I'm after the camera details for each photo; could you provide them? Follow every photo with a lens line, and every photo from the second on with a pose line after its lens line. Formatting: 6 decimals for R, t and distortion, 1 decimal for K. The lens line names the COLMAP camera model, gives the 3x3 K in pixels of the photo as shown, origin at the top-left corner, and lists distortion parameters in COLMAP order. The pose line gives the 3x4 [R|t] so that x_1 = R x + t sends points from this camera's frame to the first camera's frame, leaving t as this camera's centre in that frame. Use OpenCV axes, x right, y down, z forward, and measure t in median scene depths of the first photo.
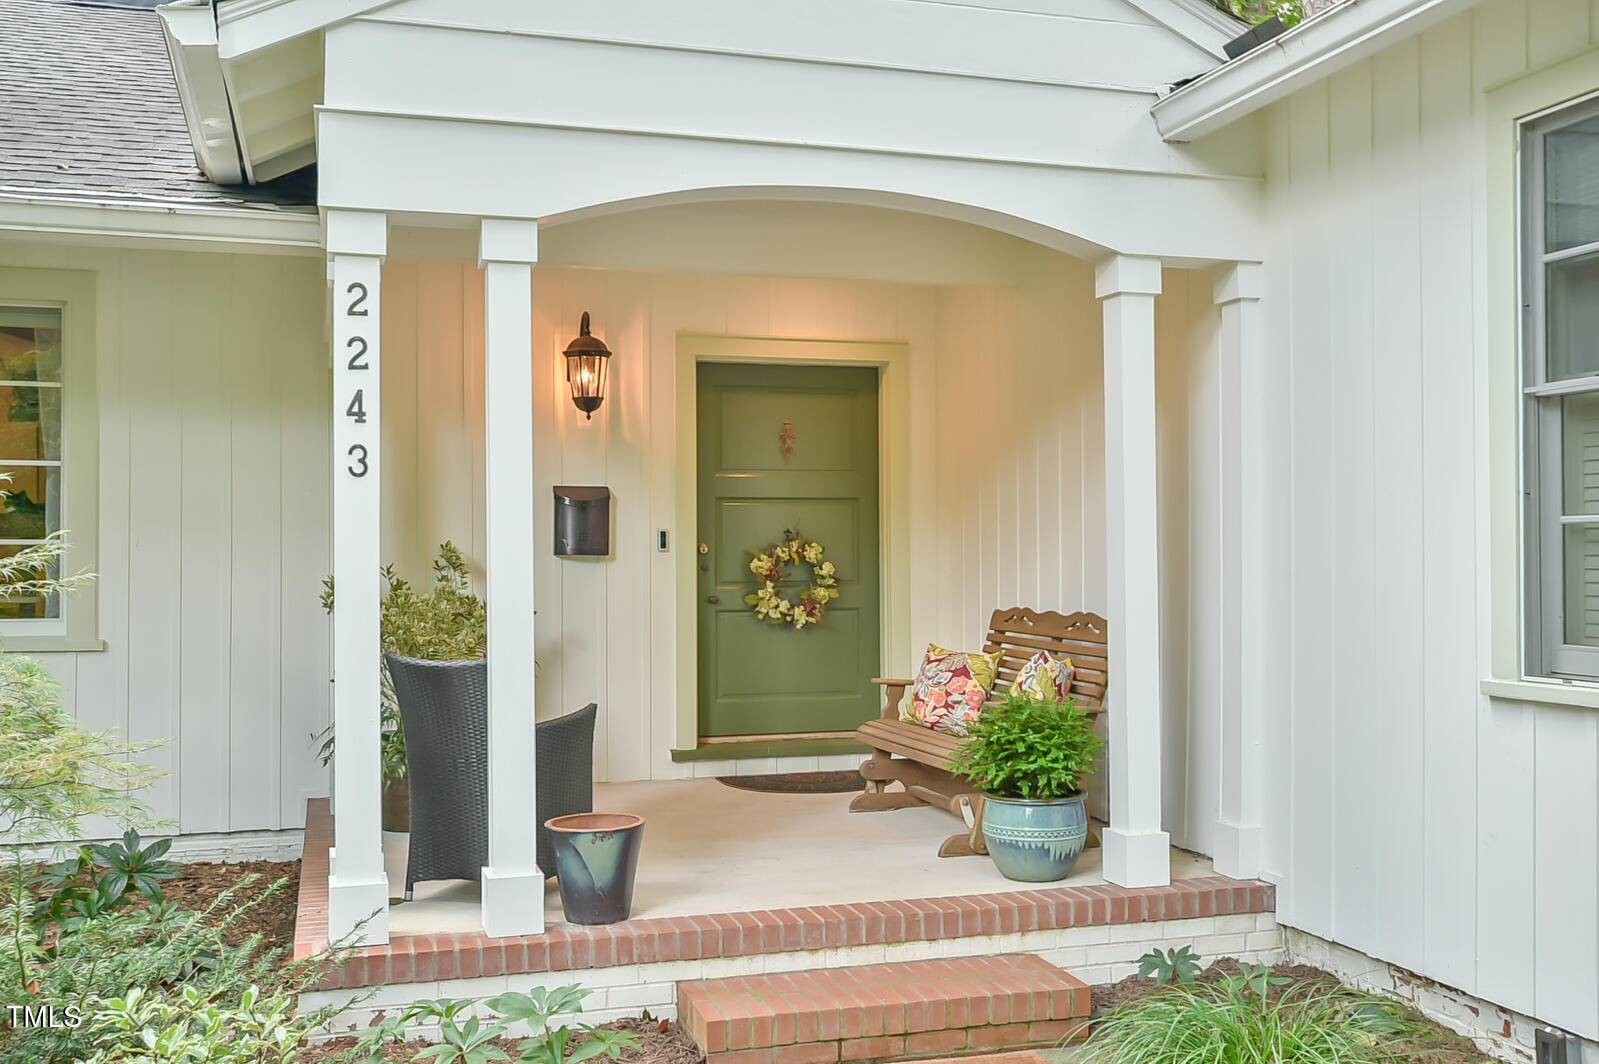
lens RADIAL K [[1545.5, 0, 799.5], [0, 1545.5, 532.0], [0, 0, 1]] dist [0.007373, 0.018213]
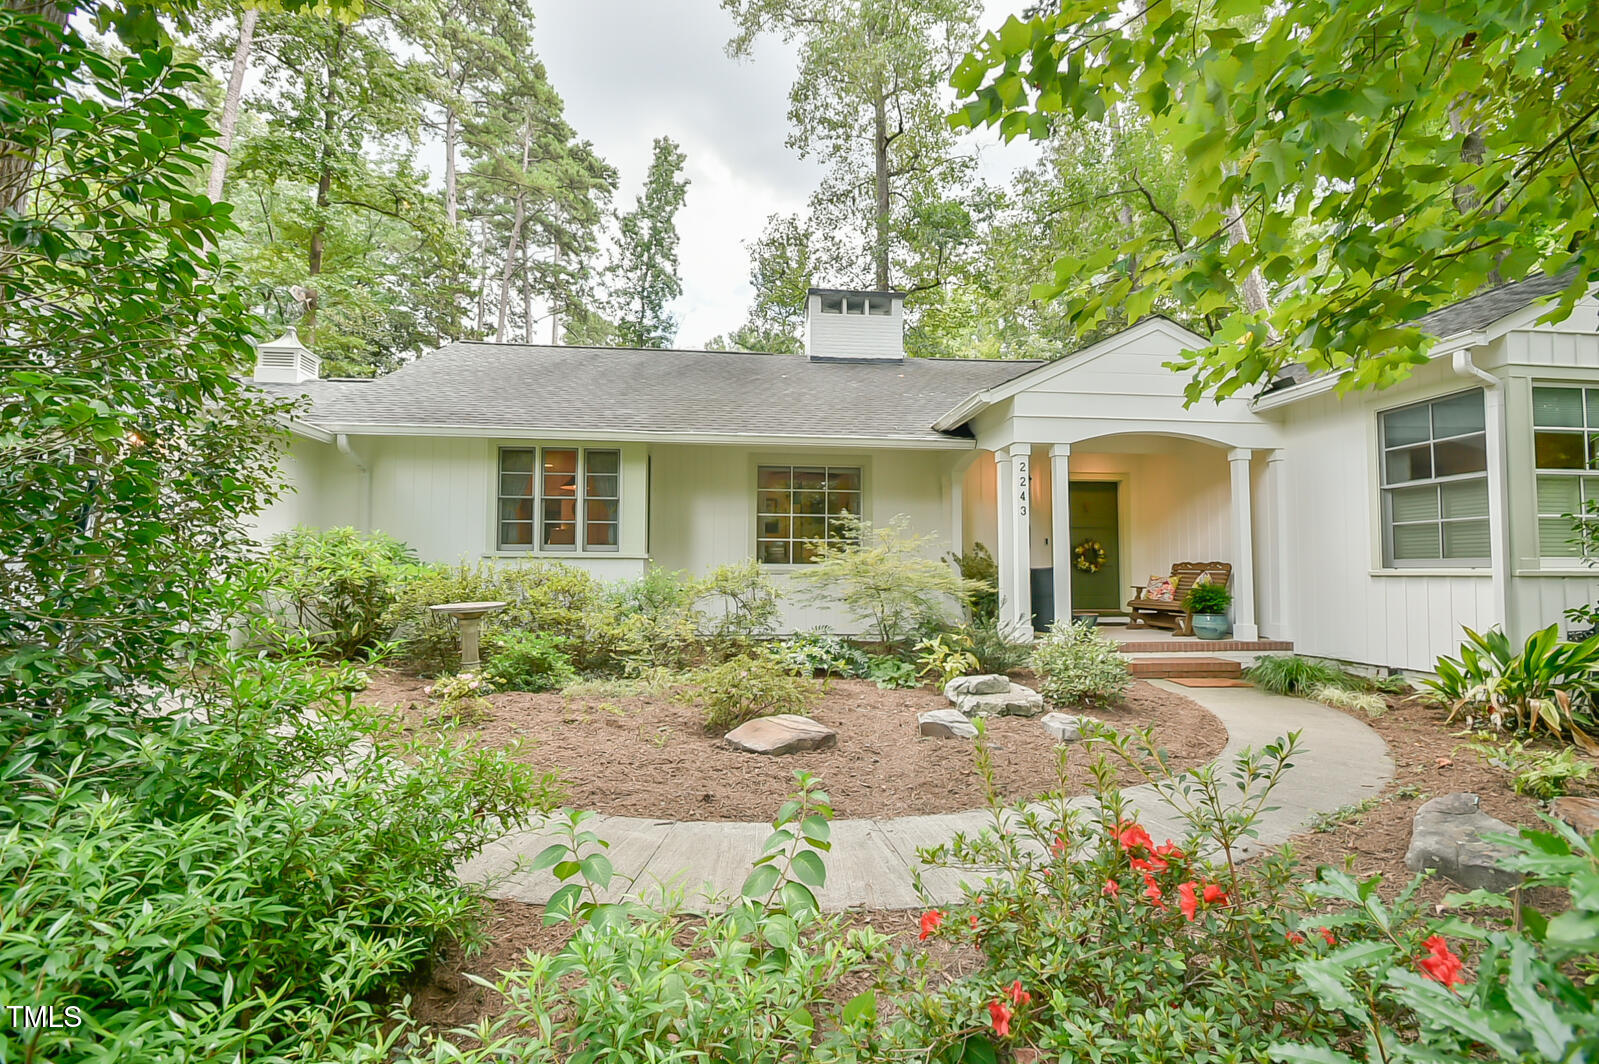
lens RADIAL K [[764.6, 0, 799.5], [0, 764.6, 532.0], [0, 0, 1]] dist [-0.002529, -0.000425]
pose [[0.983619, -0.002462, -0.180241, -0.408050], [-0.004750, 0.999205, -0.039571, 0.066829], [0.180196, 0.039779, 0.982826, -0.740518]]
